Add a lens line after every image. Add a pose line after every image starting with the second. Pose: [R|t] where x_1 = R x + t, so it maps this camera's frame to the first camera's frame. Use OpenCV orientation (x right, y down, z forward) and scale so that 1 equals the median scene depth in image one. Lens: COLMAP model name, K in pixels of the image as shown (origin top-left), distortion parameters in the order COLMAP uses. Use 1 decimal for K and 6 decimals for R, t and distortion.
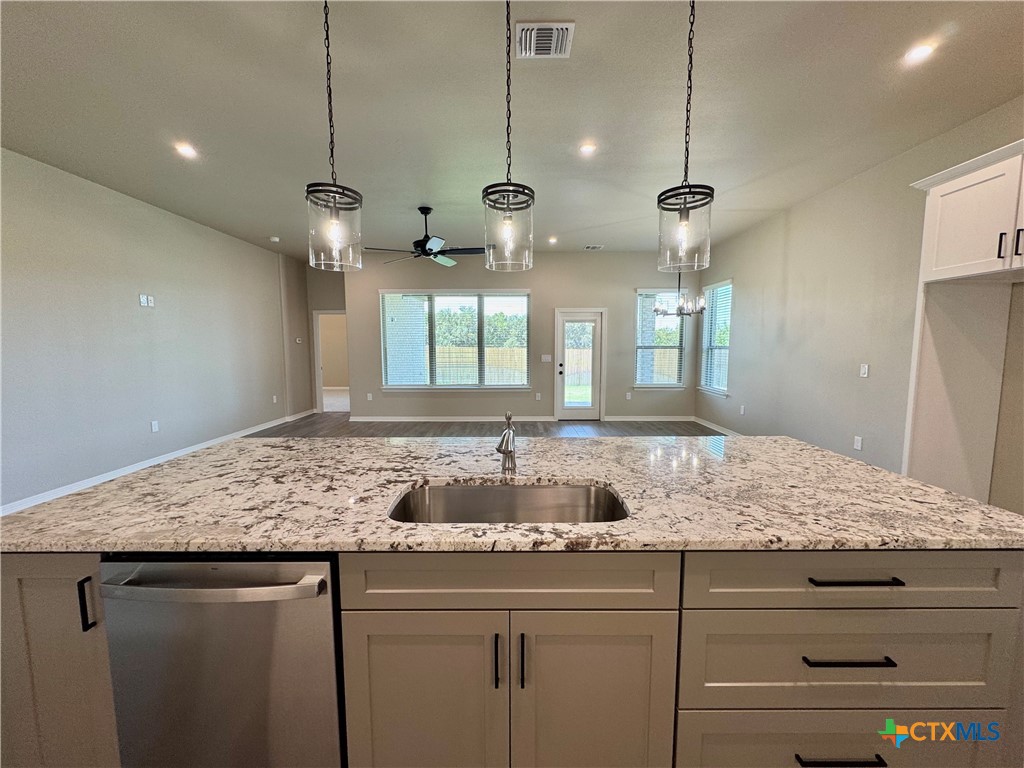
lens RADIAL K [[408.2, 0, 511.5], [0, 408.2, 384.7], [0, 0, 1]] dist [-0.001618, 0.000449]
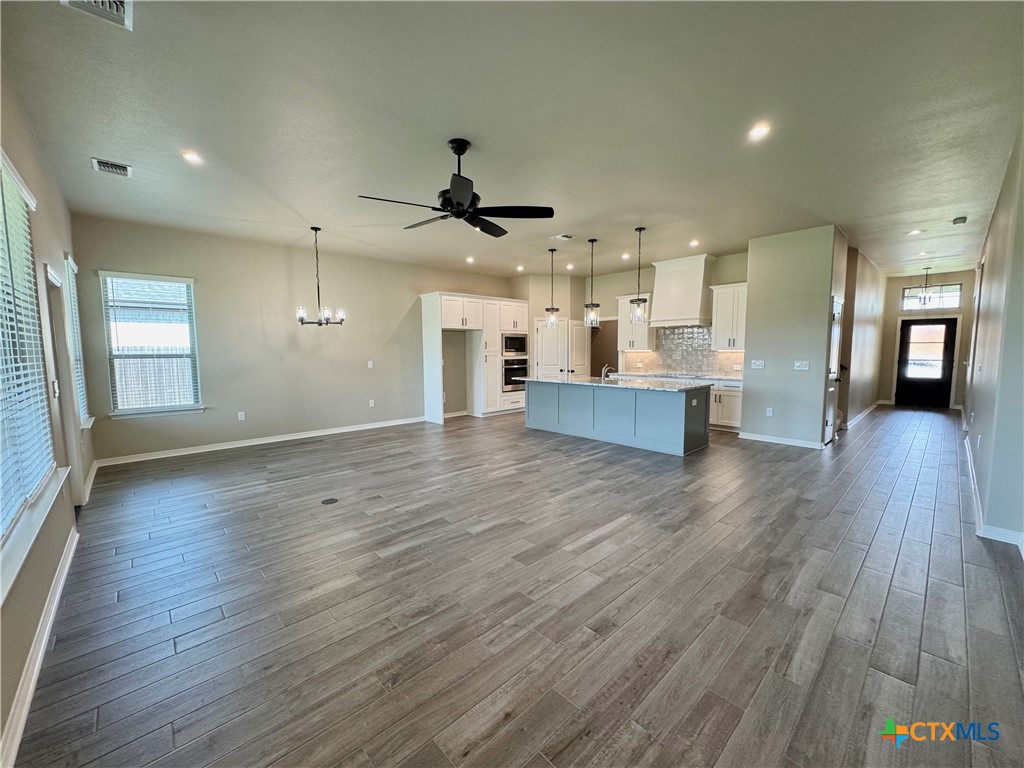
lens RADIAL K [[408.2, 0, 511.5], [0, 408.2, 384.7], [0, 0, 1]] dist [-0.001618, 0.000449]
pose [[-0.684383, -0.057925, 0.726818, -0.521407], [0.079358, 0.985000, 0.153225, -0.097840], [-0.724791, 0.162543, -0.669520, 0.979187]]
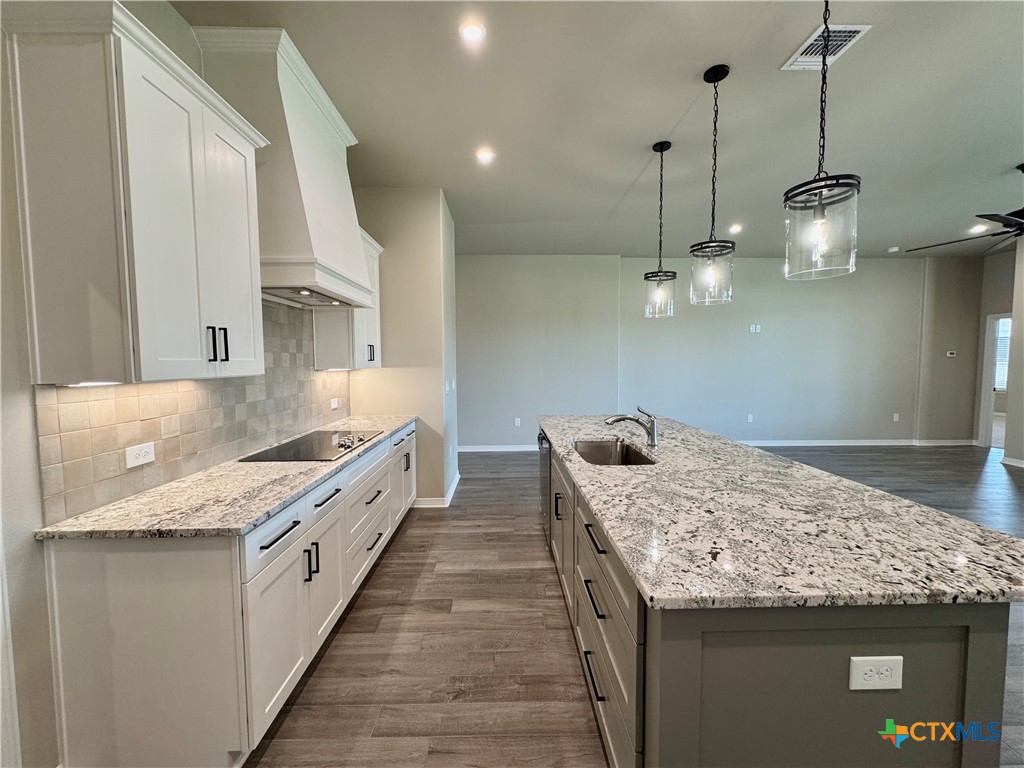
lens RADIAL K [[408.2, 0, 511.5], [0, 408.2, 384.7], [0, 0, 1]] dist [-0.001618, 0.000449]
pose [[0.021647, 0.061048, -0.997900, 0.325934], [-0.091651, 0.994052, 0.058824, -0.013079], [0.995556, 0.090185, 0.027114, 0.094596]]
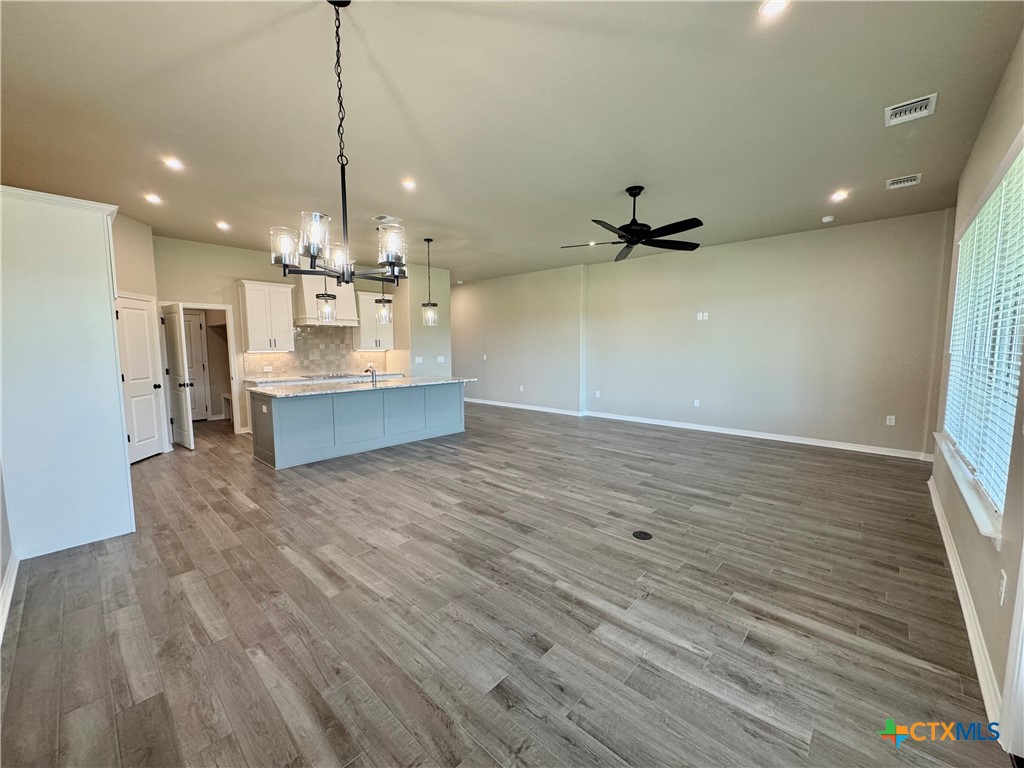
lens RADIAL K [[408.2, 0, 511.5], [0, 408.2, 384.7], [0, 0, 1]] dist [-0.001618, 0.000449]
pose [[-0.676425, 0.074425, -0.732742, 0.418864], [-0.066662, 0.984611, 0.161546, -0.101488], [0.733489, 0.158120, -0.661054, 0.977018]]
